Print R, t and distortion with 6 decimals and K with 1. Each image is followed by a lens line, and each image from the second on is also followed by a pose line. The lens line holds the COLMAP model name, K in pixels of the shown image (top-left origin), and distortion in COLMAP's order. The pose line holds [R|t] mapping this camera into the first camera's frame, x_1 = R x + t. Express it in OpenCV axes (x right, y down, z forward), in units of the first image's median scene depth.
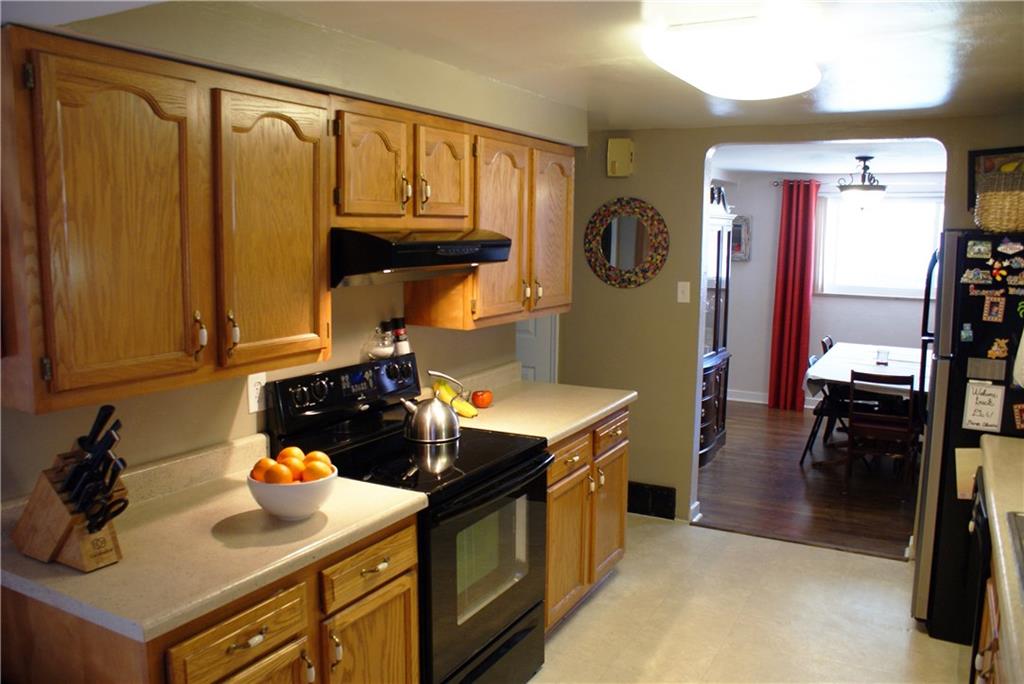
lens RADIAL K [[798.9, 0, 506.6], [0, 798.9, 343.9], [0, 0, 1]] dist [-0.109971, 0.045196]
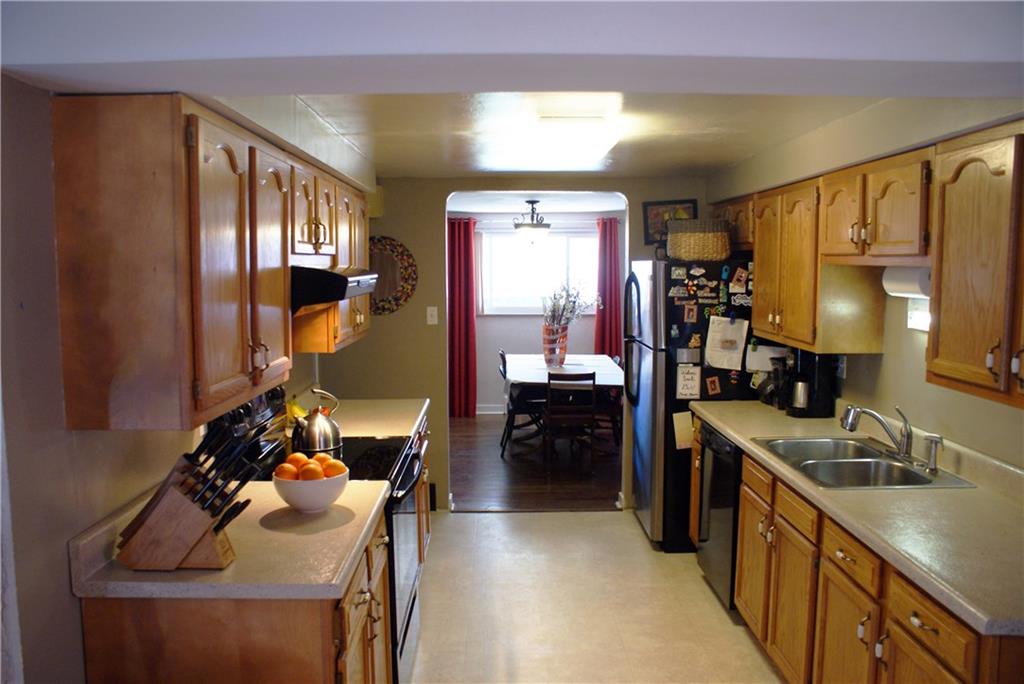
lens RADIAL K [[798.9, 0, 508.1], [0, 798.9, 340.2], [0, 0, 1]] dist [-0.109971, 0.045196]
pose [[0.867221, -0.057346, 0.494610, -0.394705], [0.079248, 0.996580, -0.023404, 0.011756], [-0.491577, 0.059494, 0.868800, -0.123344]]
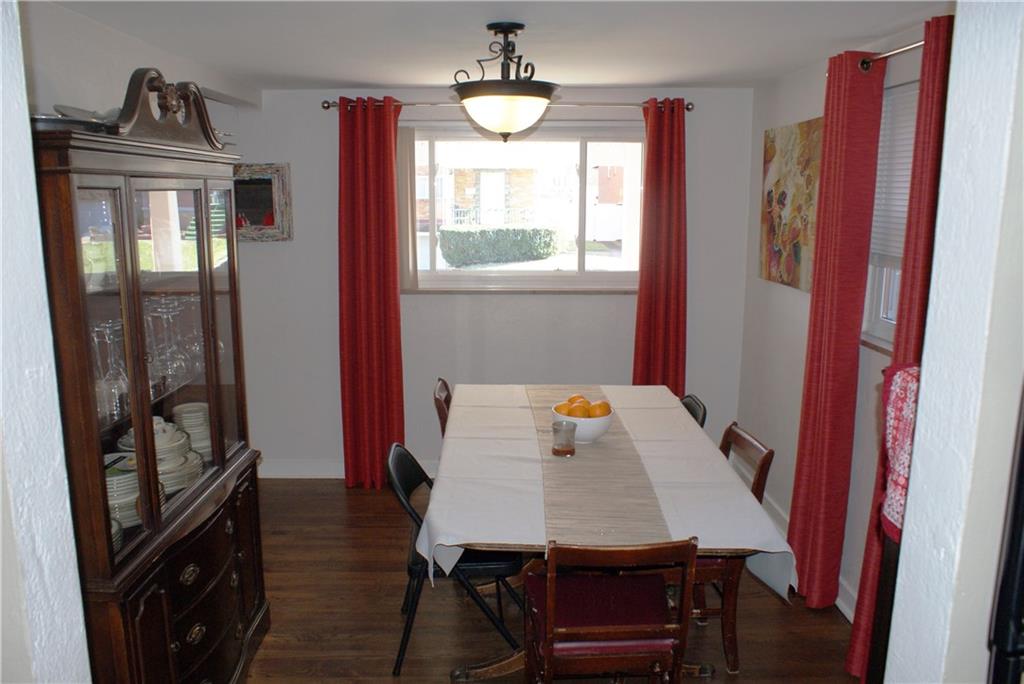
lens RADIAL K [[798.9, 0, 510.2], [0, 798.9, 349.2], [0, 0, 1]] dist [-0.109971, 0.045196]
pose [[0.859318, -0.103983, 0.500760, 0.384253], [0.075204, 0.994161, 0.077386, -0.153548], [-0.505883, -0.028840, 0.862120, 1.095276]]
